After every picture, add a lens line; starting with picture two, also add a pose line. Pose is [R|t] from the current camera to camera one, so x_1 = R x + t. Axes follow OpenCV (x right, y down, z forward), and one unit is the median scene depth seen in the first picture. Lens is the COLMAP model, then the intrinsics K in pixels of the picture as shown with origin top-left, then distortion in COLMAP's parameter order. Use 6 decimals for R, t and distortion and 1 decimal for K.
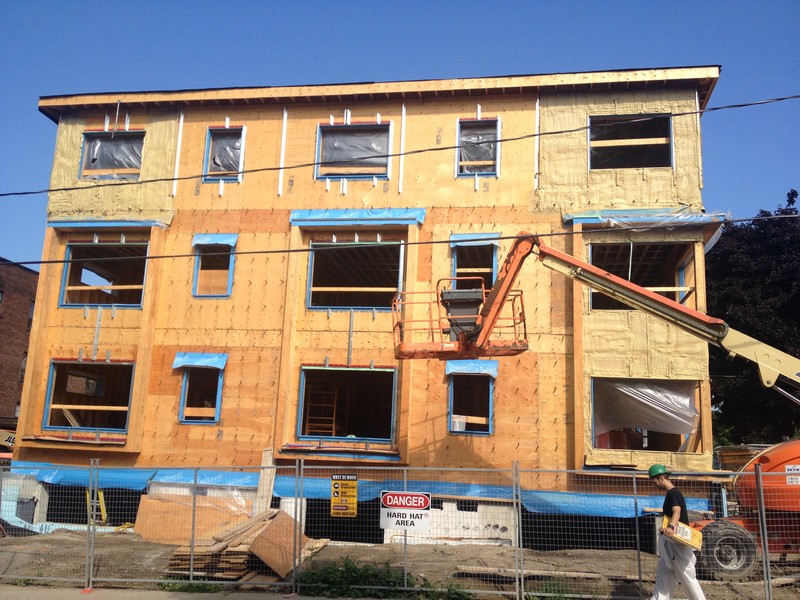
lens RADIAL K [[808.7, 0, 400.0], [0, 808.7, 300.0], [0, 0, 1]] dist [0.082639, -0.004373]
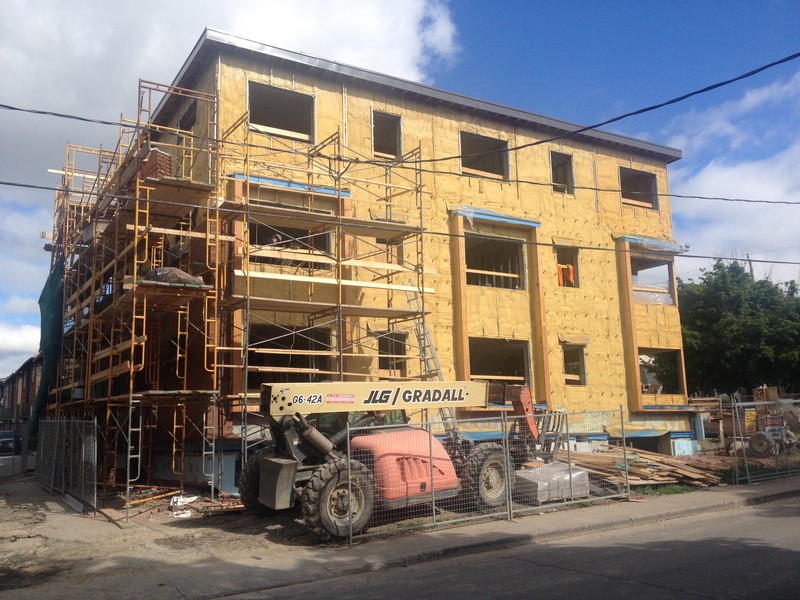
lens RADIAL K [[826.4, 0, 371.2], [0, 826.4, 298.2], [0, 0, 1]] dist [-0.000310, -0.009311]
pose [[0.723900, 0.043746, 0.688516, -1.081511], [-0.099264, 0.994208, 0.041198, -0.008525], [-0.682726, -0.098168, 0.724050, 0.212904]]
